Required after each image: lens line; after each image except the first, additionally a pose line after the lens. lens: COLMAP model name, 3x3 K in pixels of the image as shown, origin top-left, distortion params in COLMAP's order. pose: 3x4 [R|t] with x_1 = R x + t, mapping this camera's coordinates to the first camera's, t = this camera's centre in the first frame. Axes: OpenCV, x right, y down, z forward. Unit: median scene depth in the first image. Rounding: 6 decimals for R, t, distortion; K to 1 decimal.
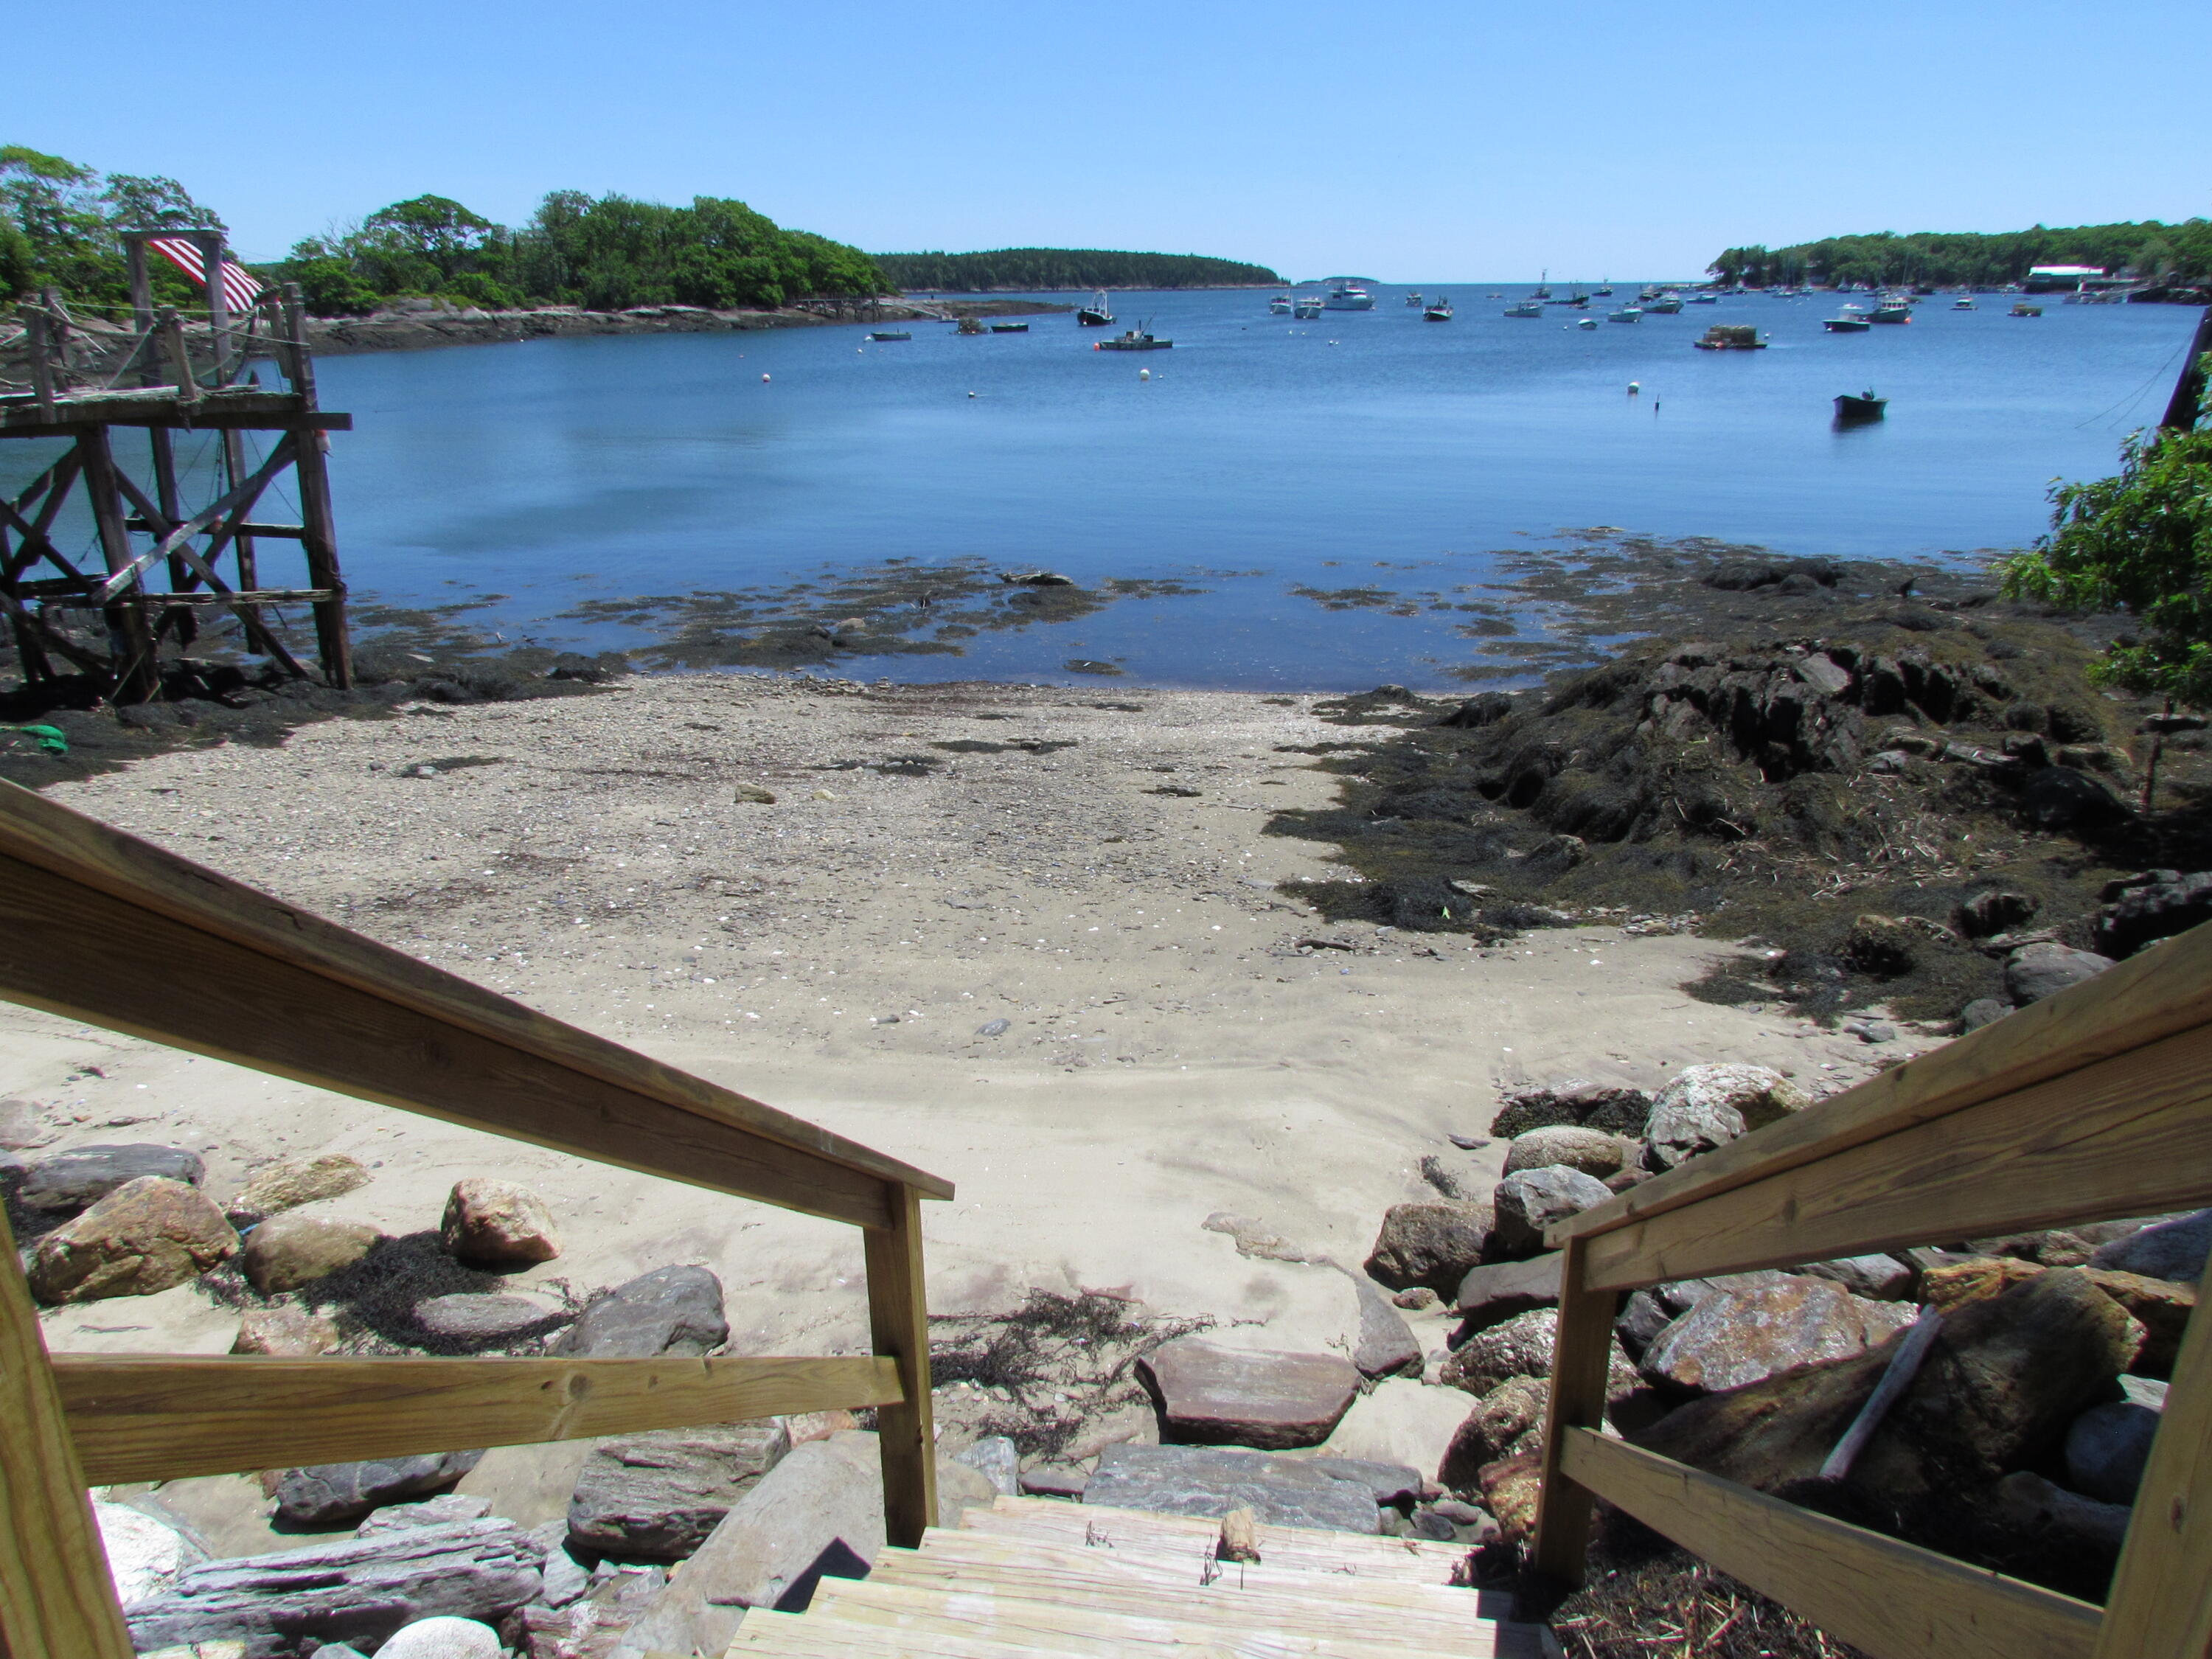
lens RADIAL K [[1585.3, 0, 1111.3], [0, 1585.3, 843.1], [0, 0, 1]] dist [-0.023782, 0.005752]
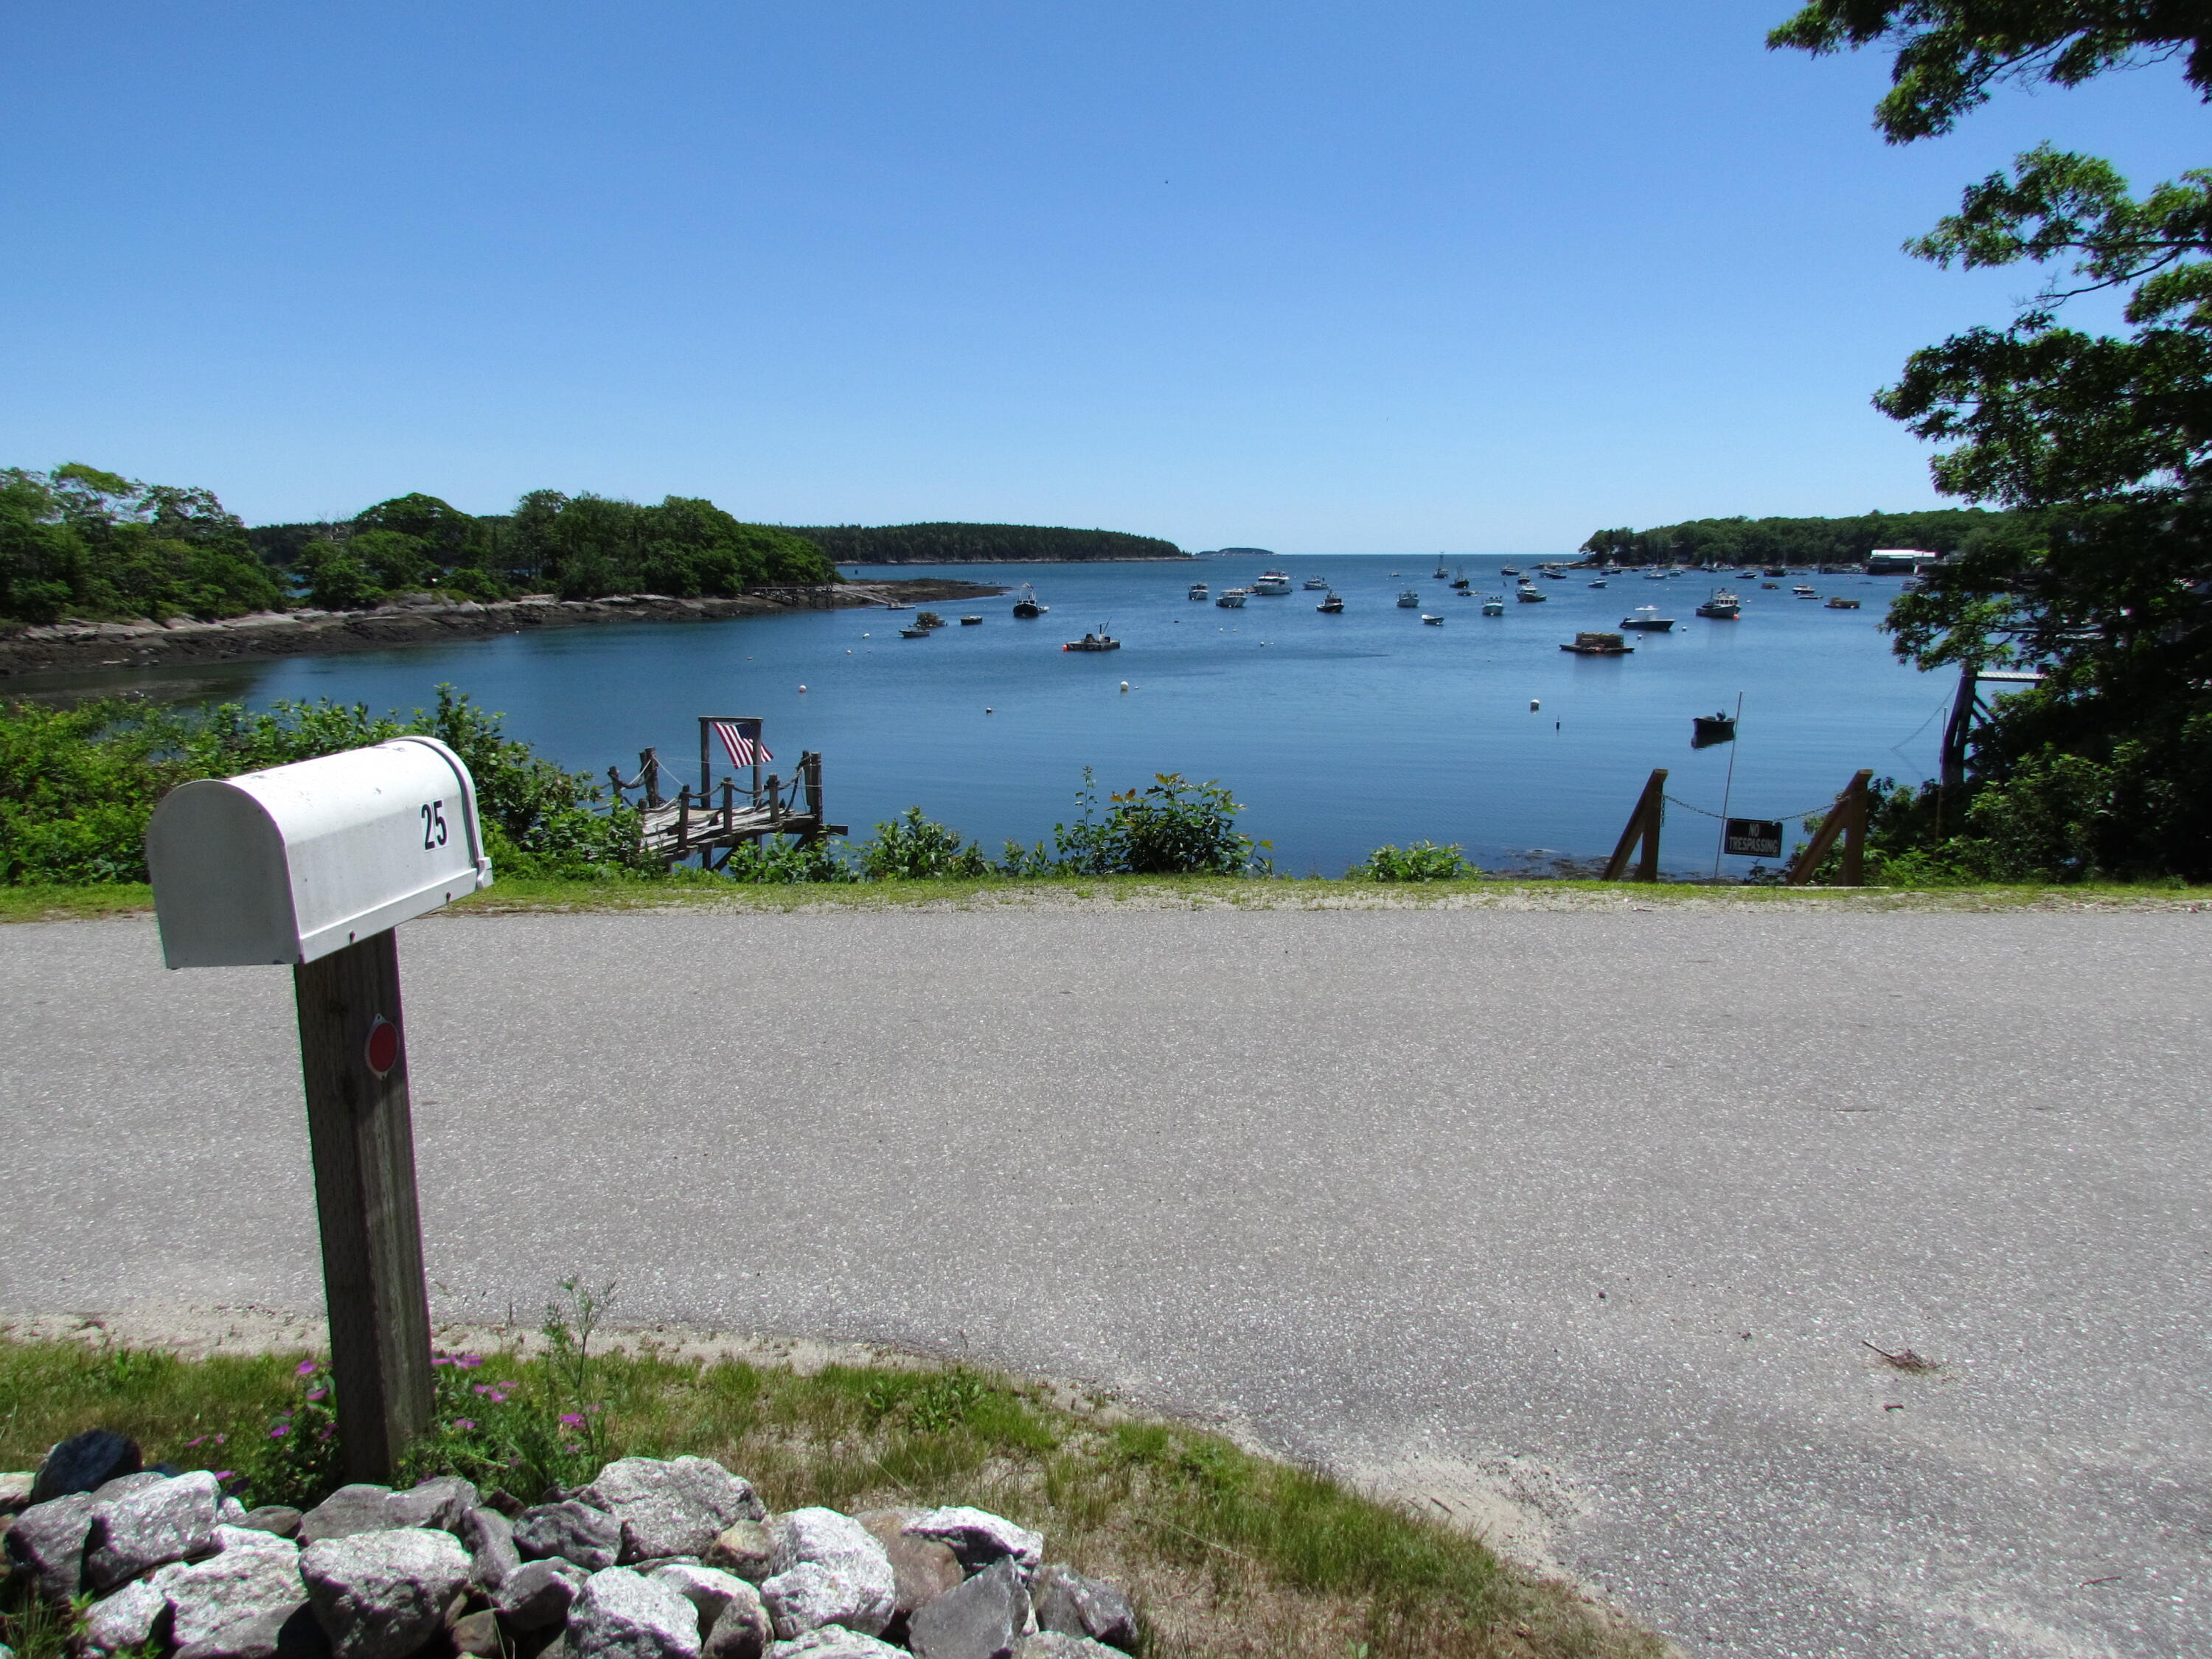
lens RADIAL K [[1583.5, 0, 1112.9], [0, 1583.5, 837.2], [0, 0, 1]] dist [-0.024396, -0.001334]
pose [[0.998269, -0.004354, 0.058659, -0.384314], [0.013815, 0.986718, -0.161856, 0.030599], [-0.057175, 0.162386, 0.985069, -0.942049]]
